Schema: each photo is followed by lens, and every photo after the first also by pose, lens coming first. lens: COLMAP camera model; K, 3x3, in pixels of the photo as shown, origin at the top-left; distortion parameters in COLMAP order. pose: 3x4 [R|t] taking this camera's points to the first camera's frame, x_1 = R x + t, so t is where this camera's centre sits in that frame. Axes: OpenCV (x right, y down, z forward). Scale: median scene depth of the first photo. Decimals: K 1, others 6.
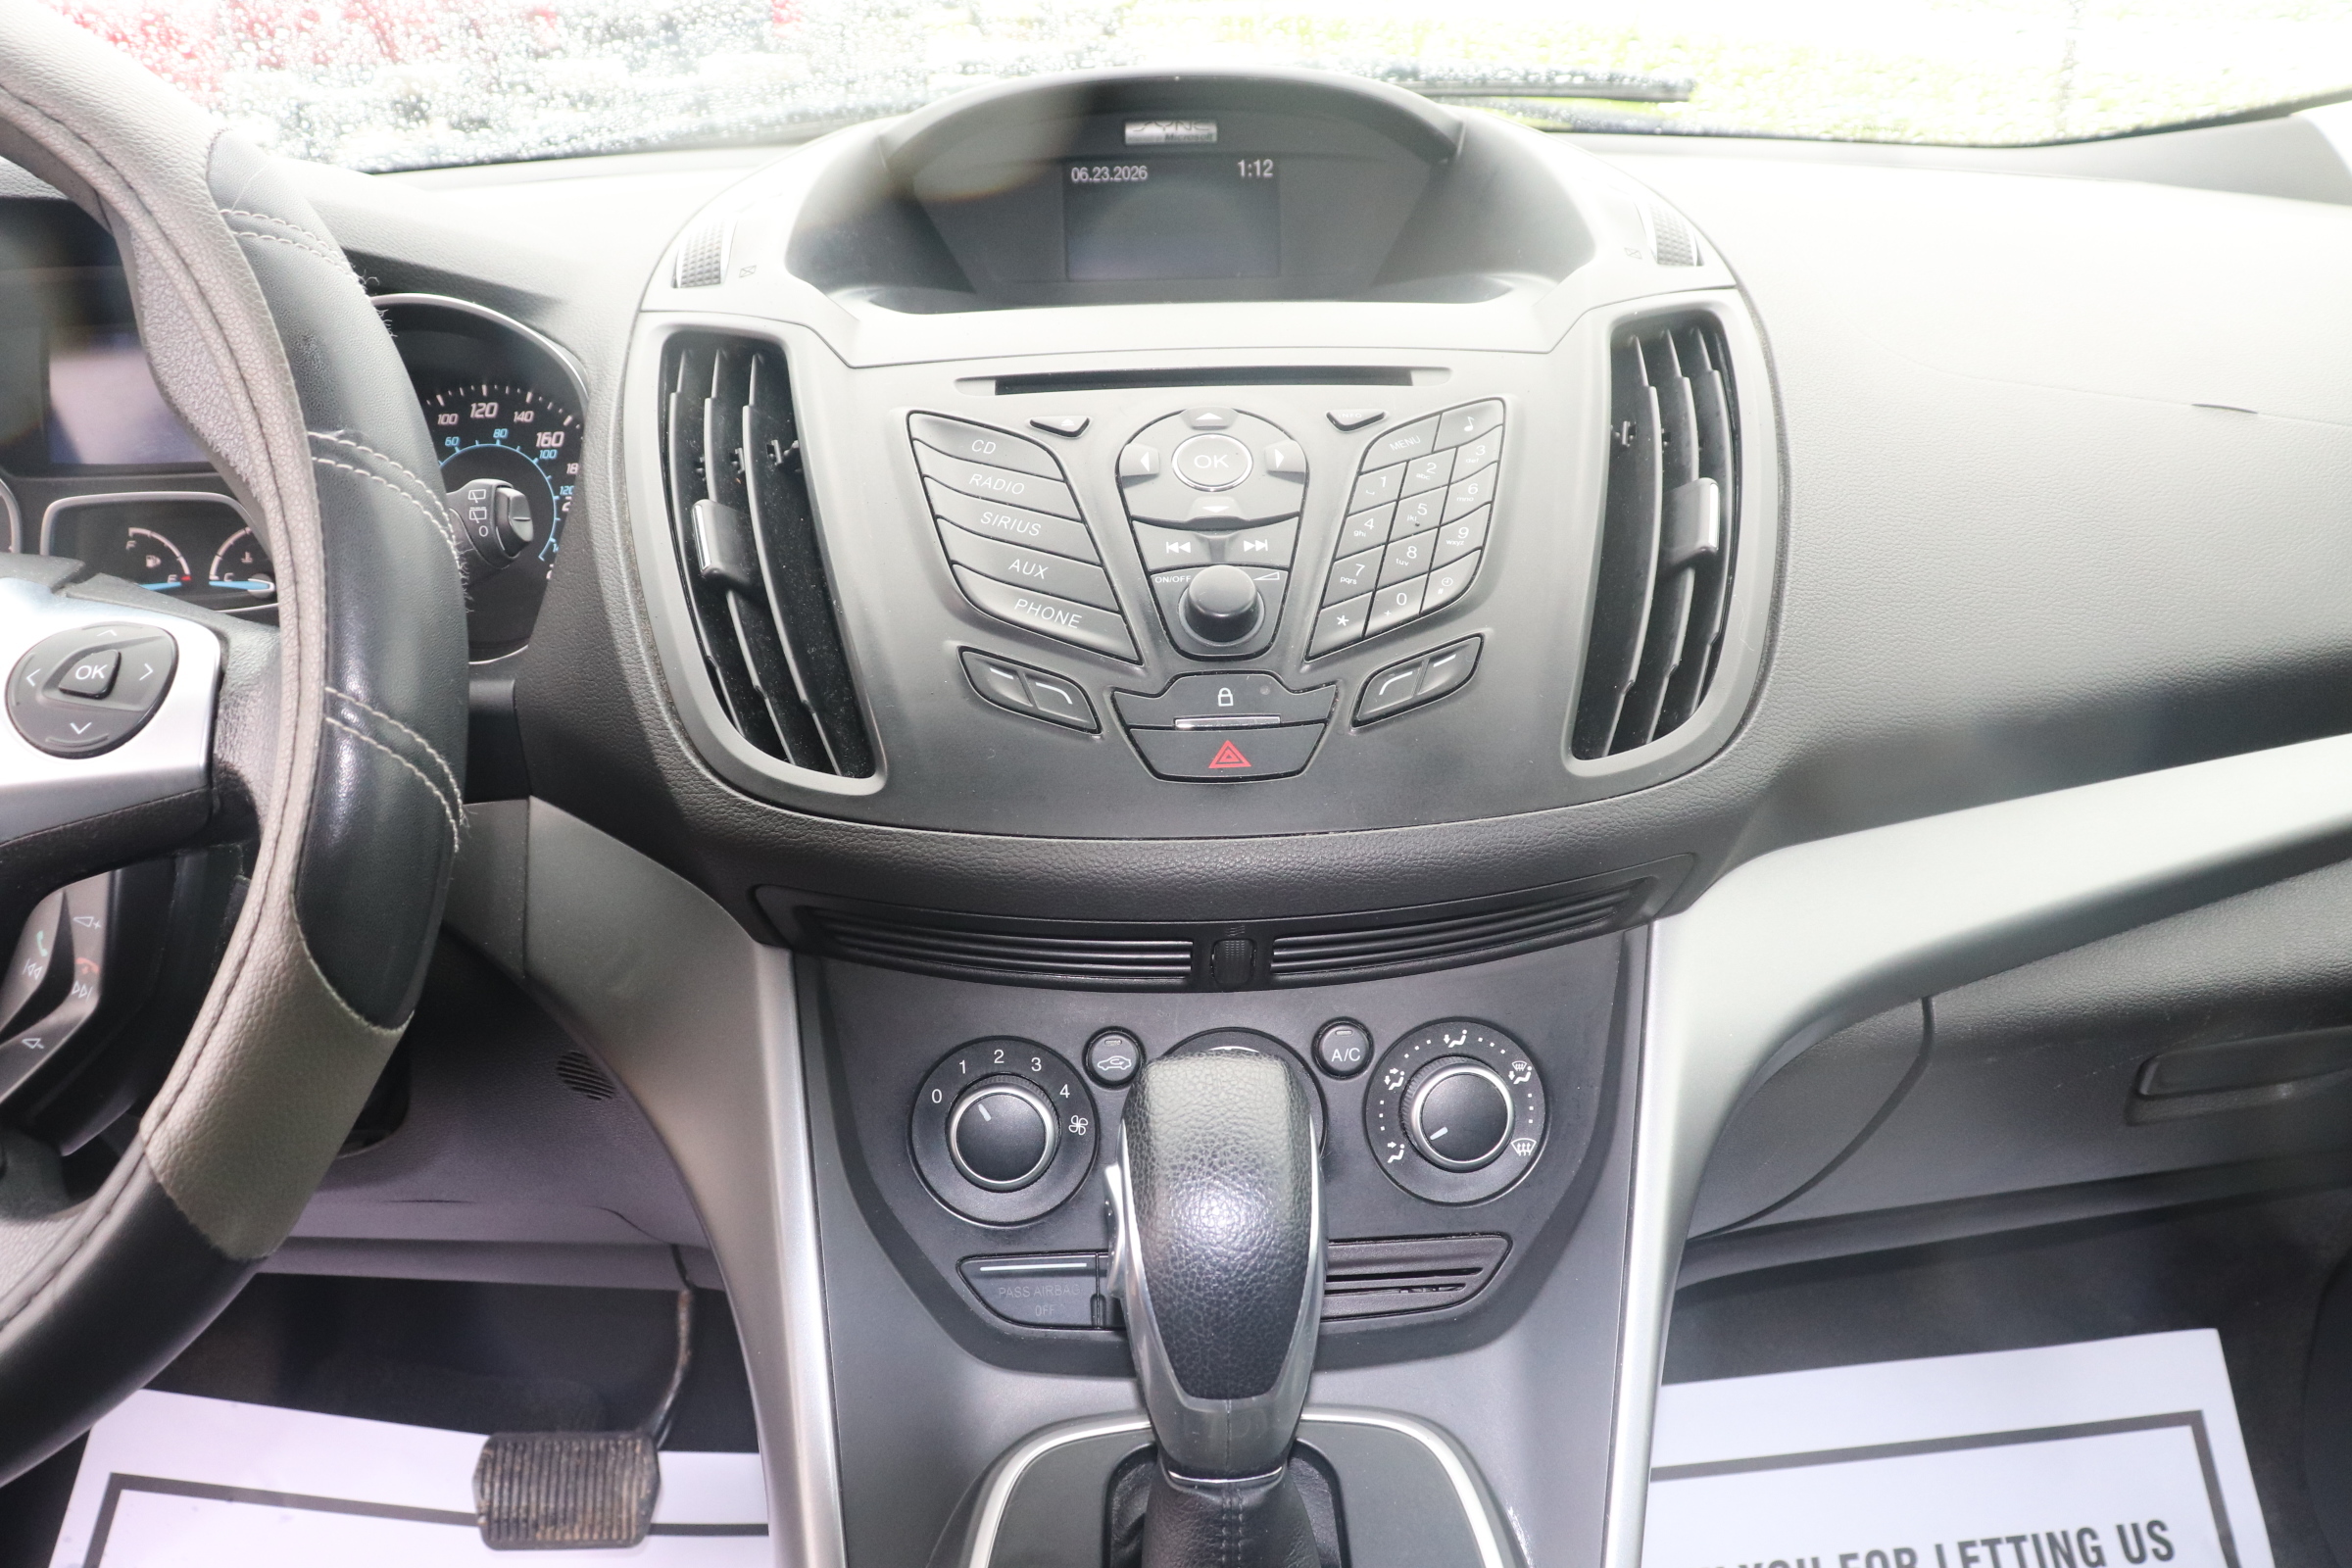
lens RADIAL K [[1942.4, 0, 1176.0], [0, 1942.4, 784.0], [0, 0, 1]] dist [-0.131196, 0.008959]
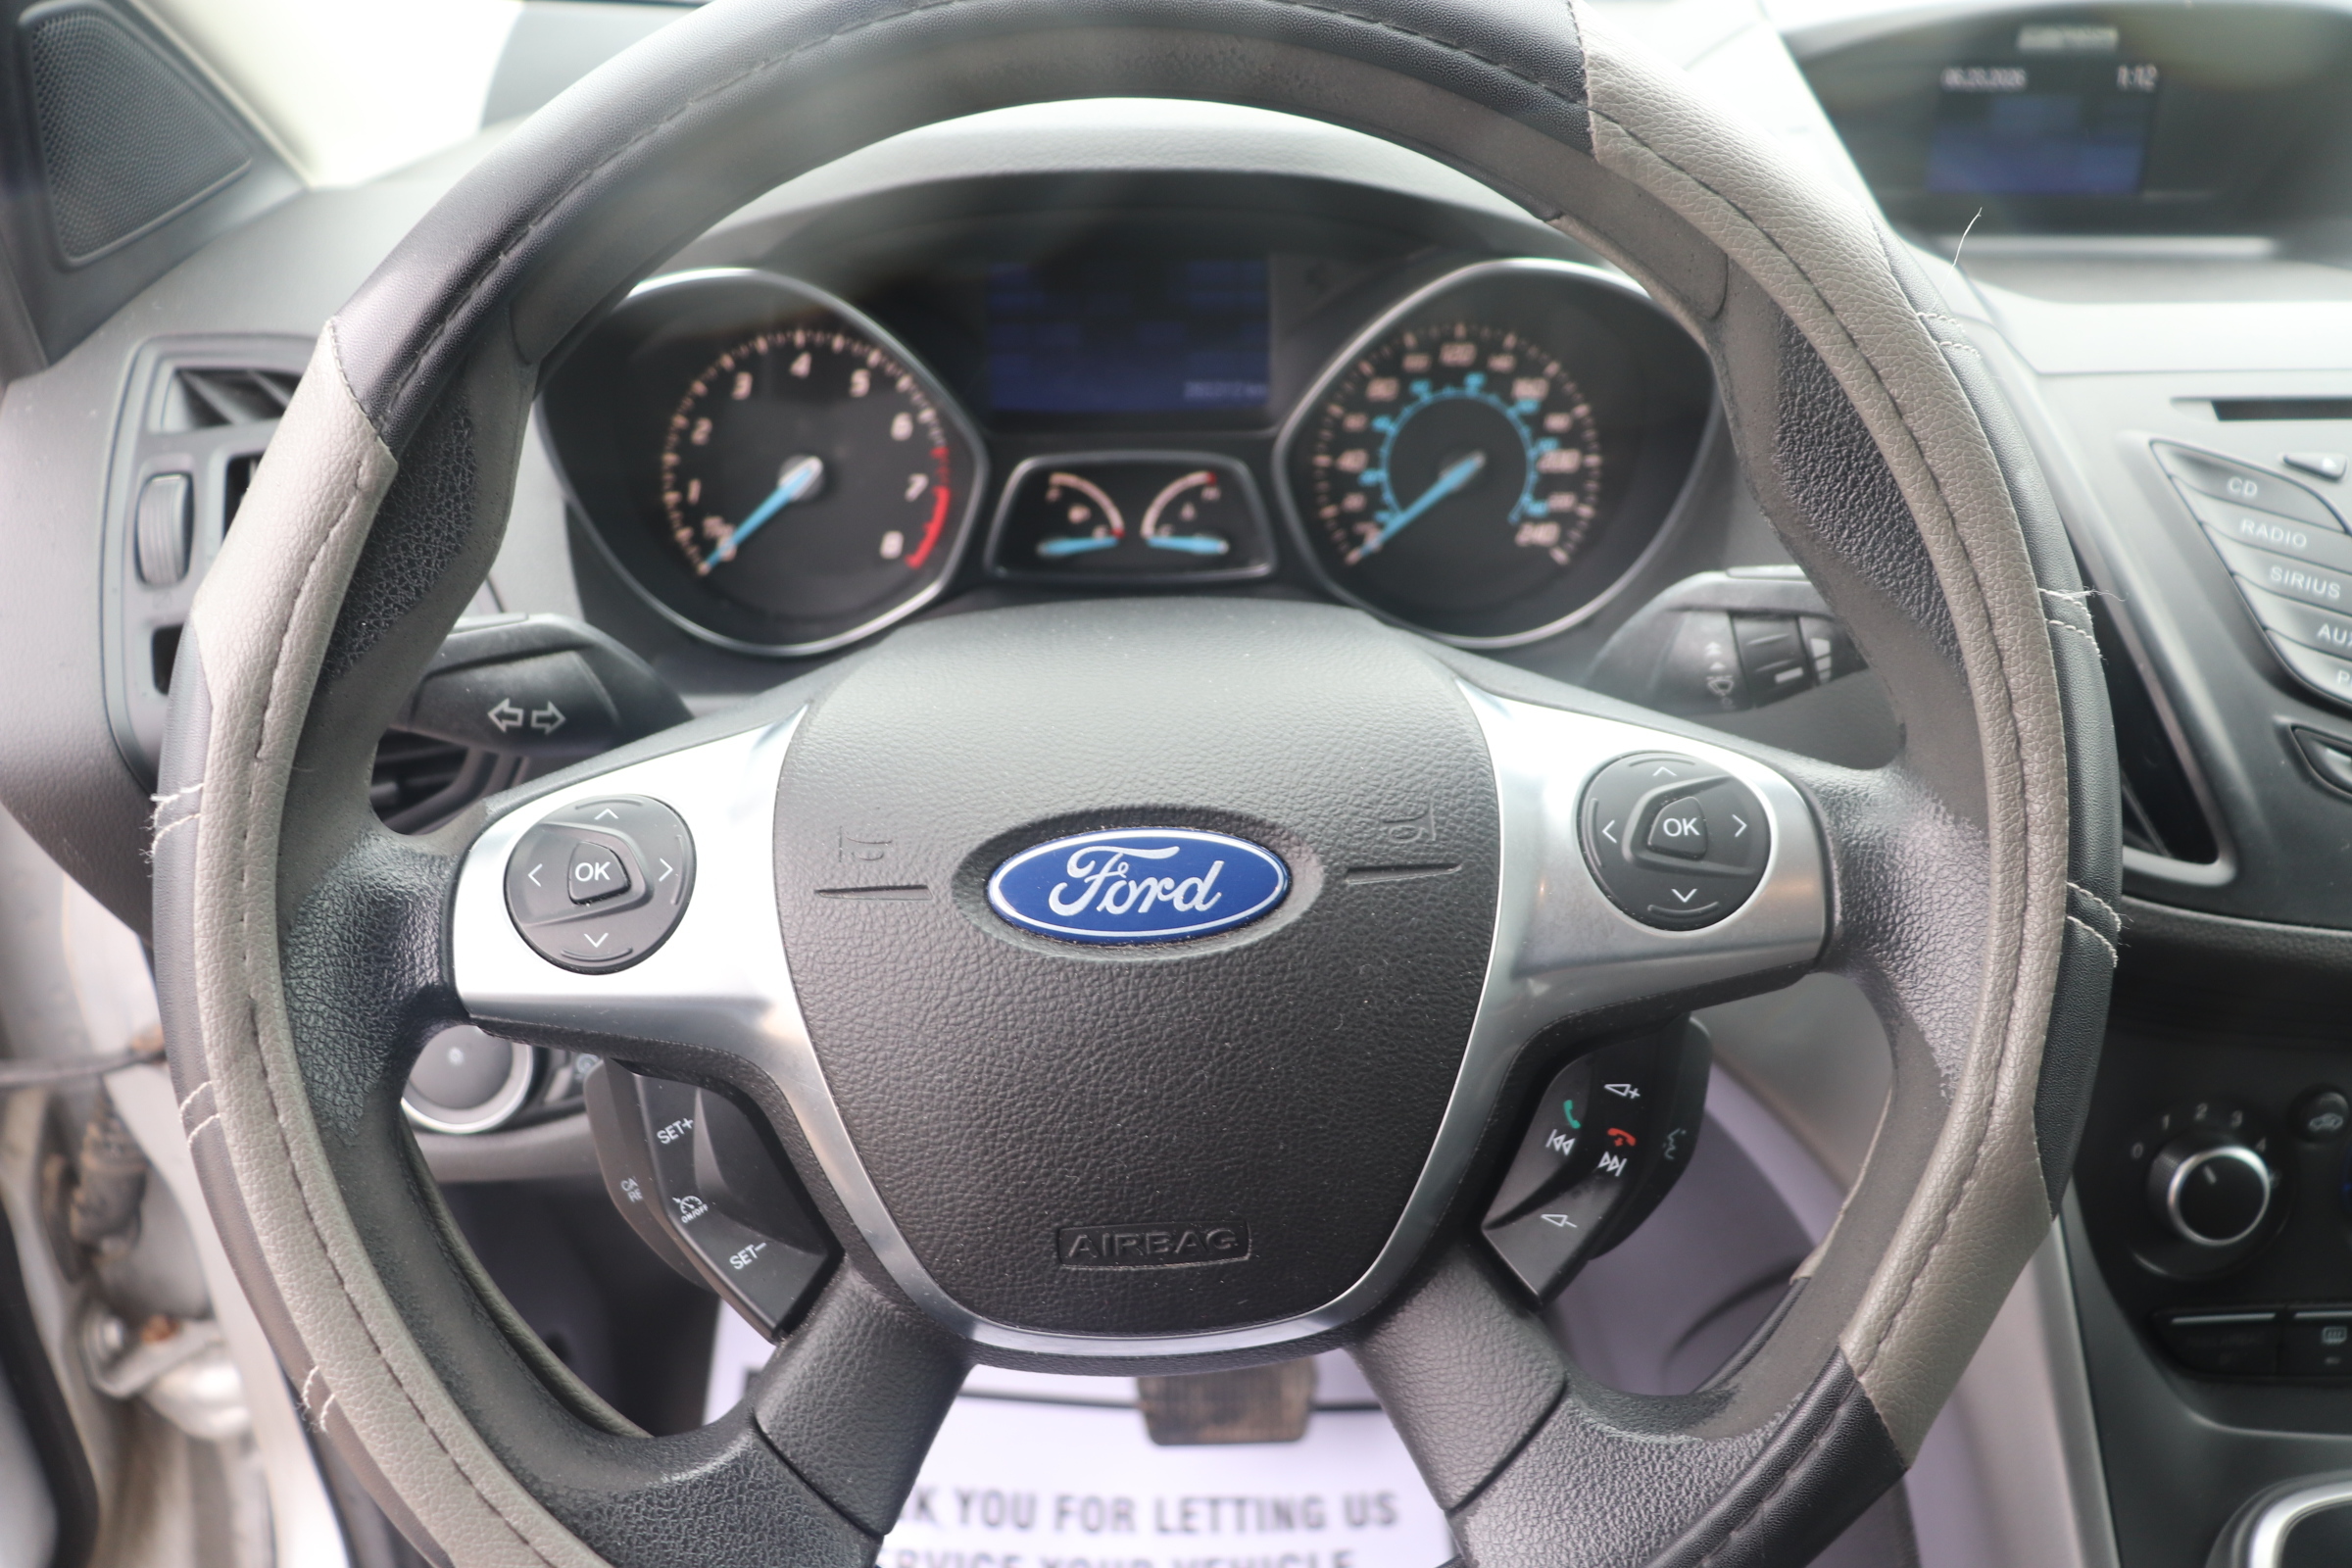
lens RADIAL K [[1942.4, 0, 1176.0], [0, 1942.4, 784.0], [0, 0, 1]] dist [-0.131196, 0.008959]
pose [[0.999804, 0.012477, -0.015364, -0.569776], [-0.010126, 0.989441, 0.144583, -0.147588], [0.017005, -0.144399, 0.989373, 0.068155]]
